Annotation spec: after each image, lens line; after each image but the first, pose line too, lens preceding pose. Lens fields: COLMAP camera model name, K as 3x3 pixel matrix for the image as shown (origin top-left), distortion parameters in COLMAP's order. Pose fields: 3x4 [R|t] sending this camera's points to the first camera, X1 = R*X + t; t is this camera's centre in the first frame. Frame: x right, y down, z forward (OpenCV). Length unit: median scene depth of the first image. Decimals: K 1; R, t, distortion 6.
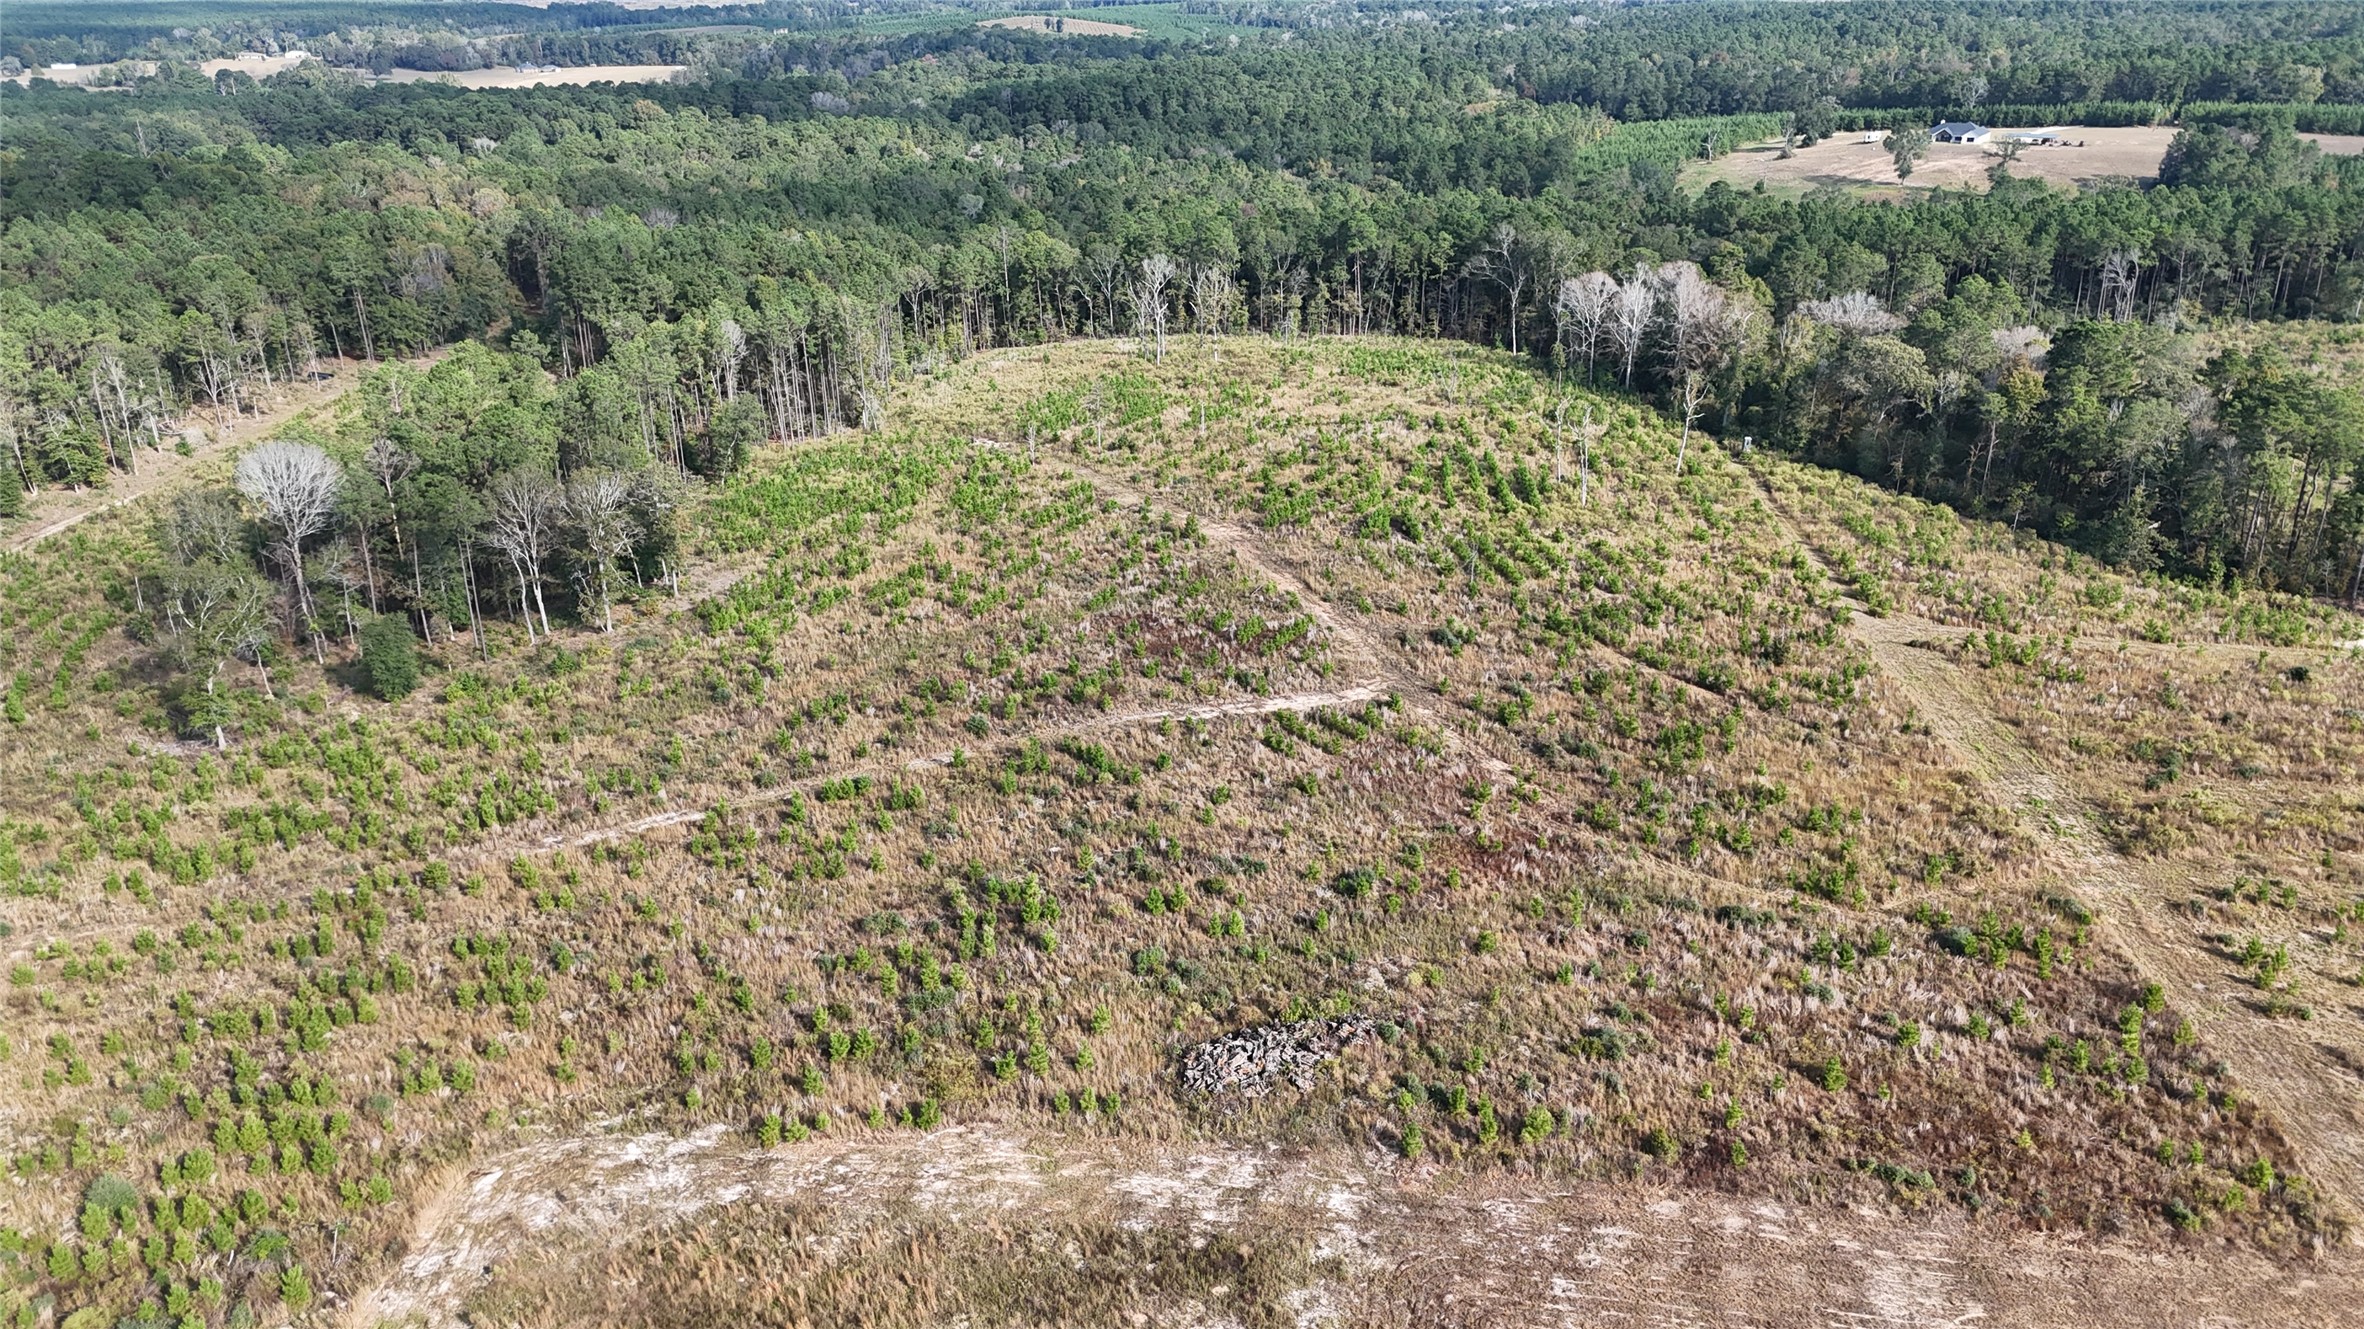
lens RADIAL K [[1740.7, 0, 1163.1], [0, 1740.7, 661.6], [0, 0, 1]] dist [0.095682, -0.087558]
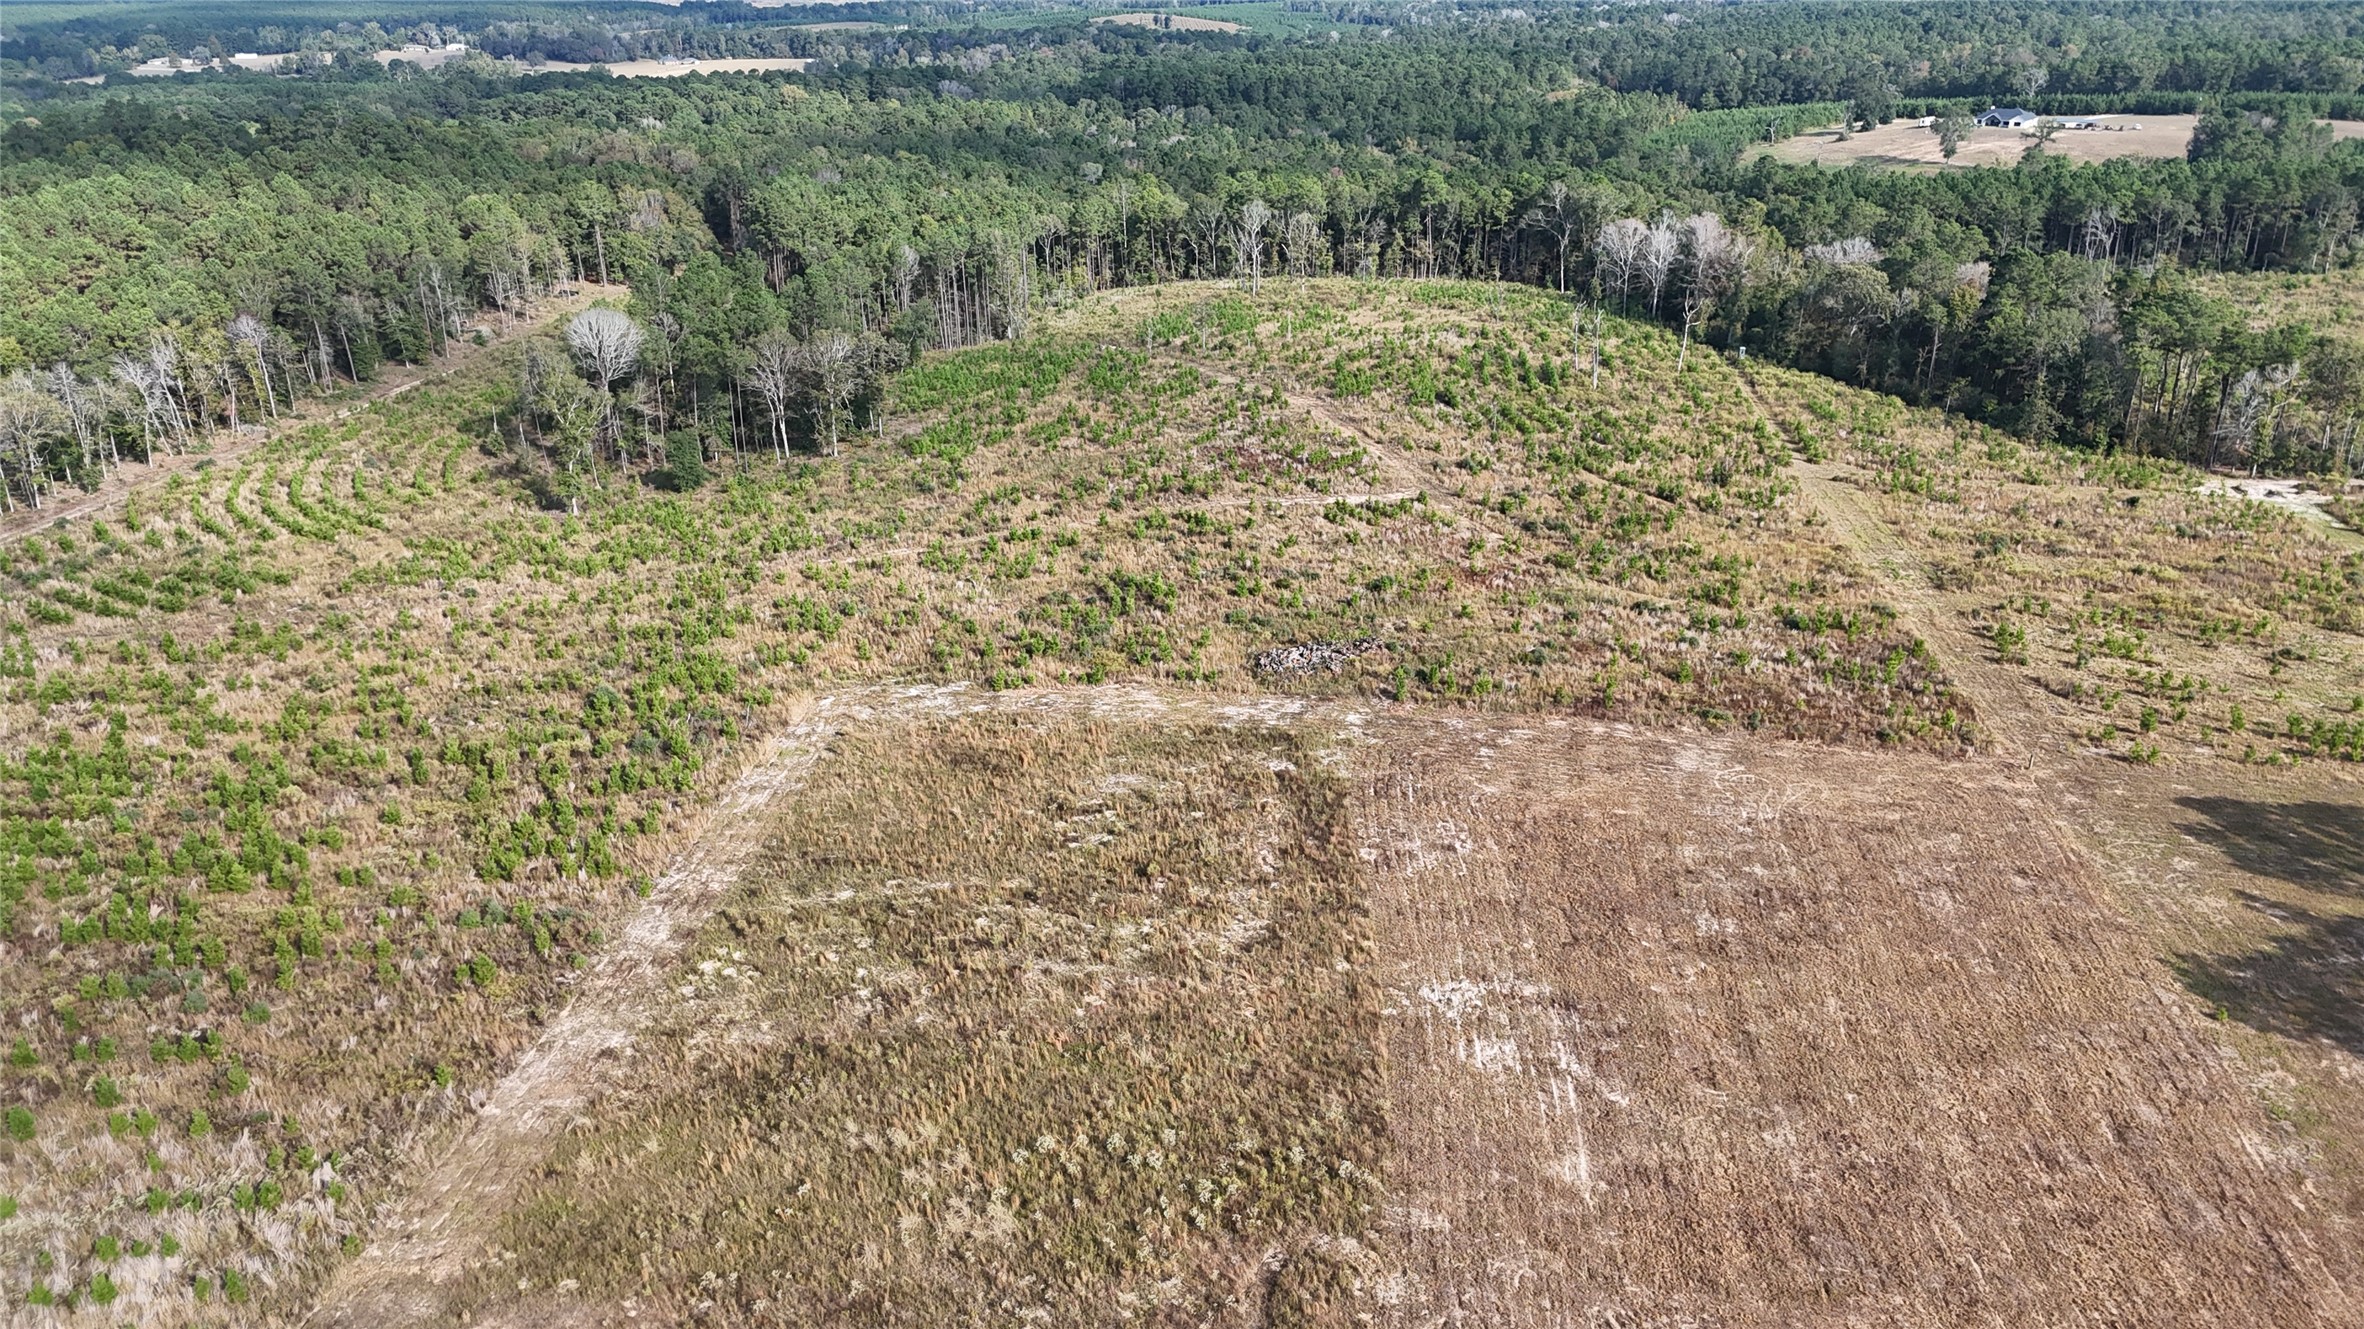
lens RADIAL K [[1740.7, 0, 1163.1], [0, 1740.7, 661.6], [0, 0, 1]] dist [0.095682, -0.087558]
pose [[0.998438, 0.022980, -0.050922, 0.002009], [-0.023018, 0.999735, -0.000148, 0.092009], [0.050905, 0.001320, 0.998703, -0.213200]]
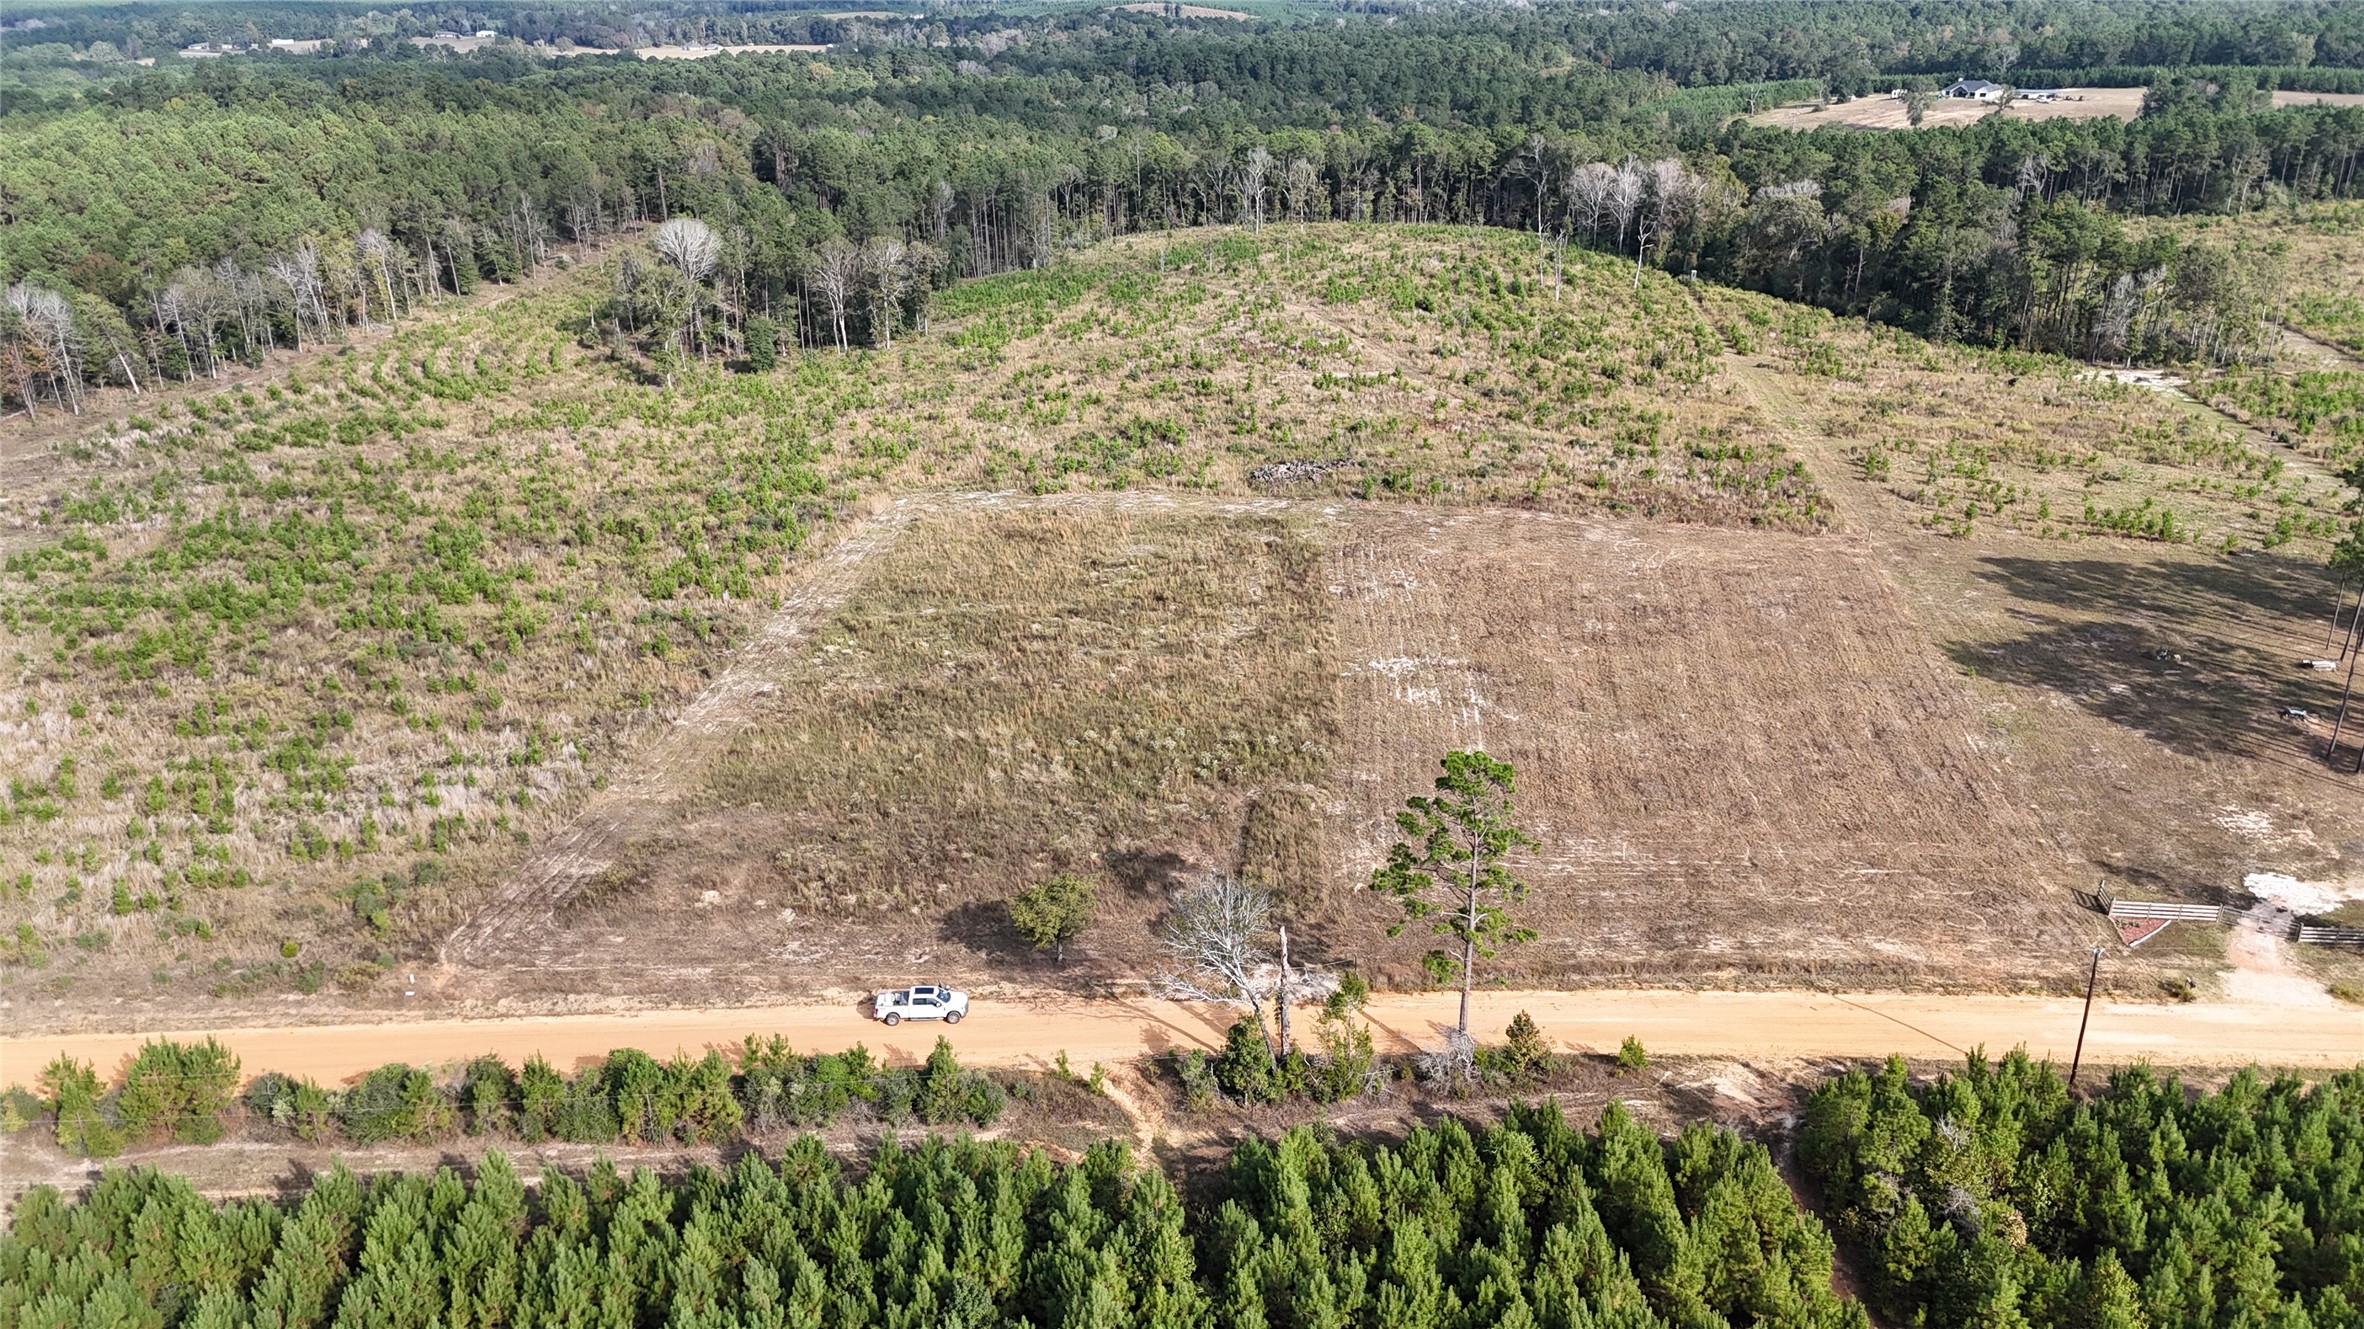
lens RADIAL K [[1740.7, 0, 1163.1], [0, 1740.7, 661.6], [0, 0, 1]] dist [0.095682, -0.087558]
pose [[0.998124, 0.025670, -0.055575, 0.009187], [-0.025652, 0.999670, 0.001033, 0.170668], [0.055583, 0.000395, 0.998454, -0.346447]]
